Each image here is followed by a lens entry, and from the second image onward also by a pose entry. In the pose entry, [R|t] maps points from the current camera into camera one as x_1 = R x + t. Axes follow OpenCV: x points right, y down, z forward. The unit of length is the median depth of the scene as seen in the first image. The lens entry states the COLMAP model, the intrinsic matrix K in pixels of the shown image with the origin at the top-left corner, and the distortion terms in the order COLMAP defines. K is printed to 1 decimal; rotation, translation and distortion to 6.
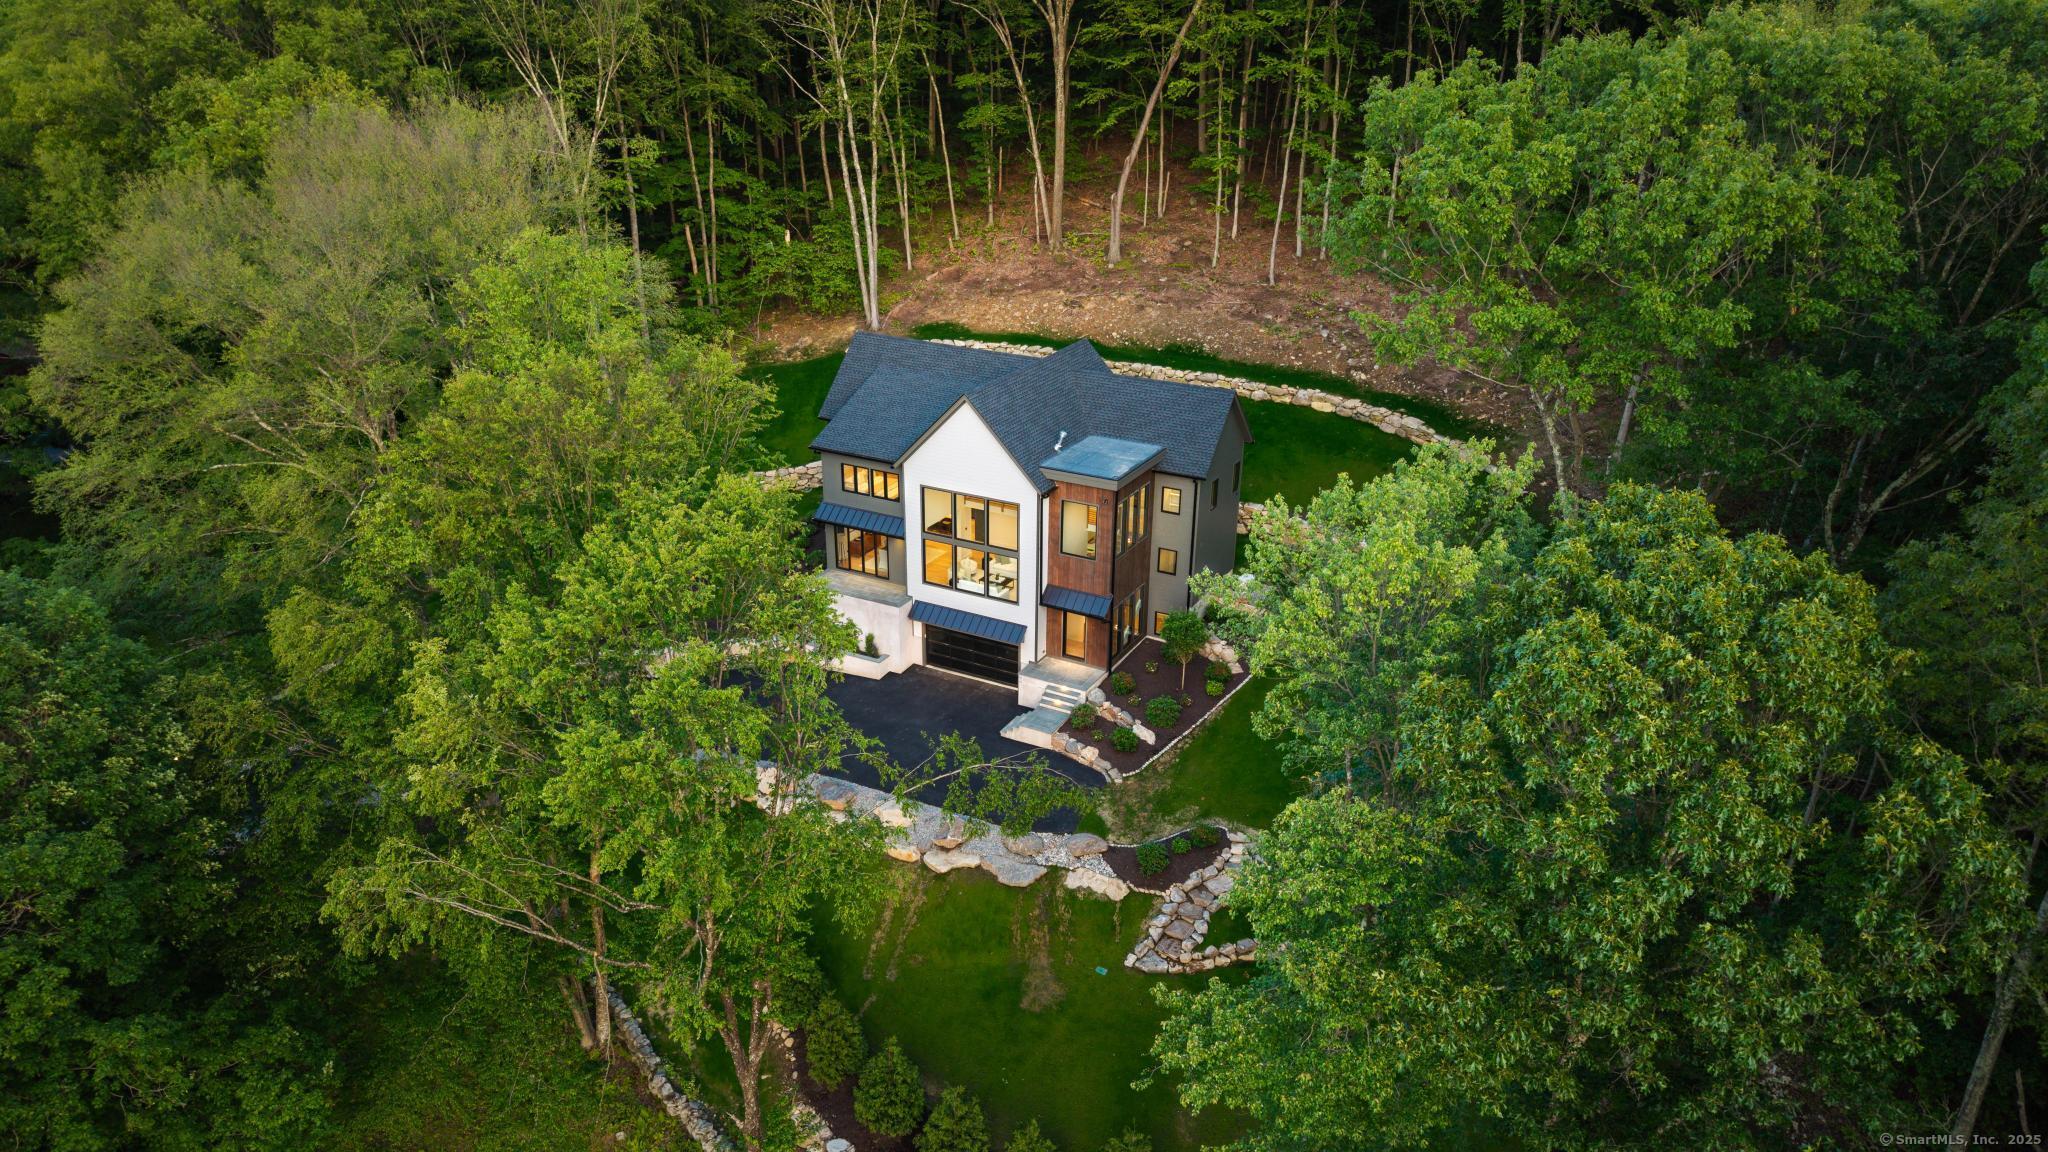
lens RADIAL K [[1322.8, 0, 1023.3], [0, 1322.8, 578.5], [0, 0, 1]] dist [-0.000450, -0.000540]
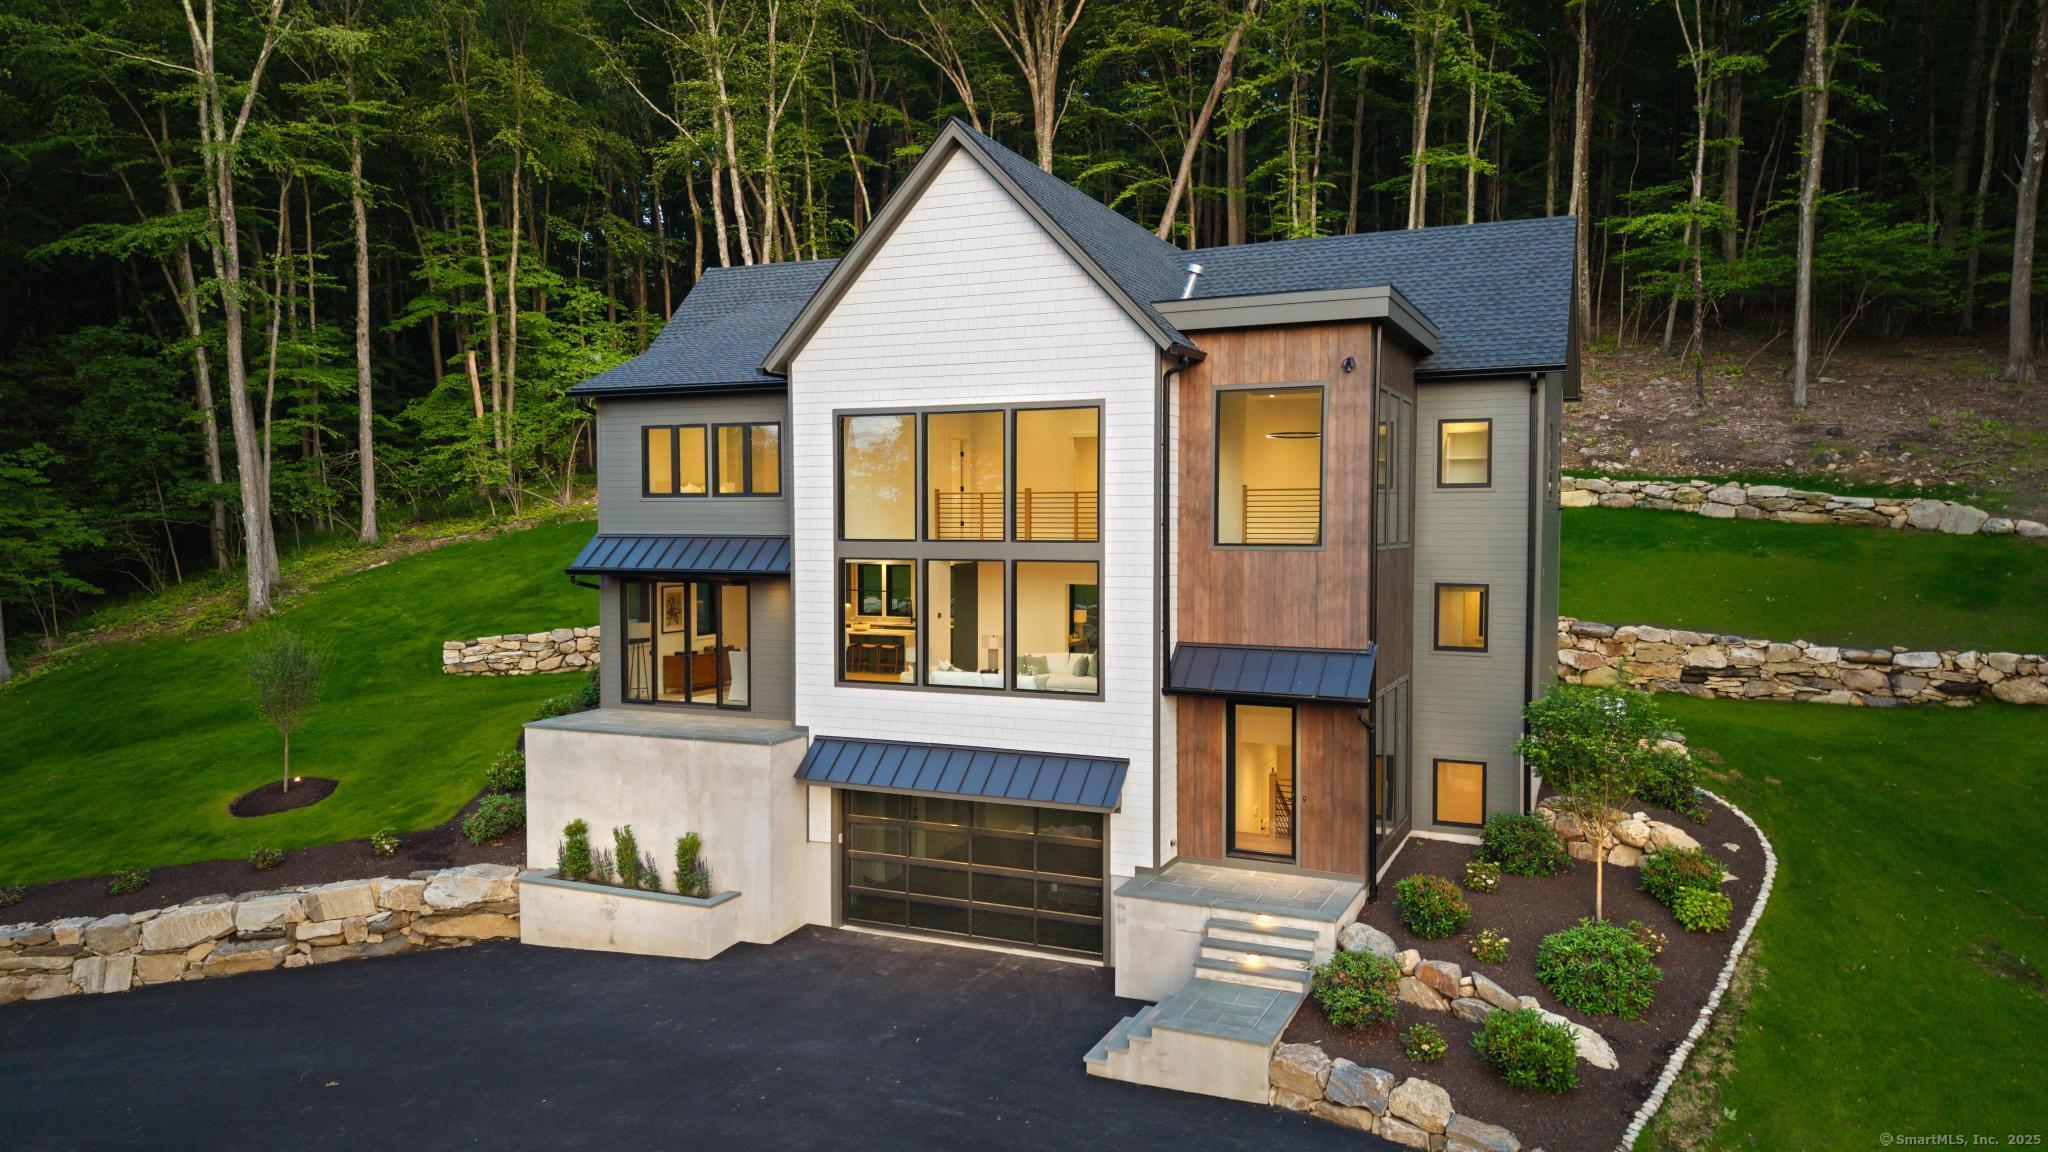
lens RADIAL K [[1322.8, 0, 1024.7], [0, 1322.8, 575.4], [0, 0, 1]] dist [-0.000450, -0.000540]
pose [[0.997561, -0.011910, 0.068770, -0.047278], [0.036422, 0.929359, -0.367375, 0.114711], [-0.059537, 0.368984, 0.927527, 0.628616]]
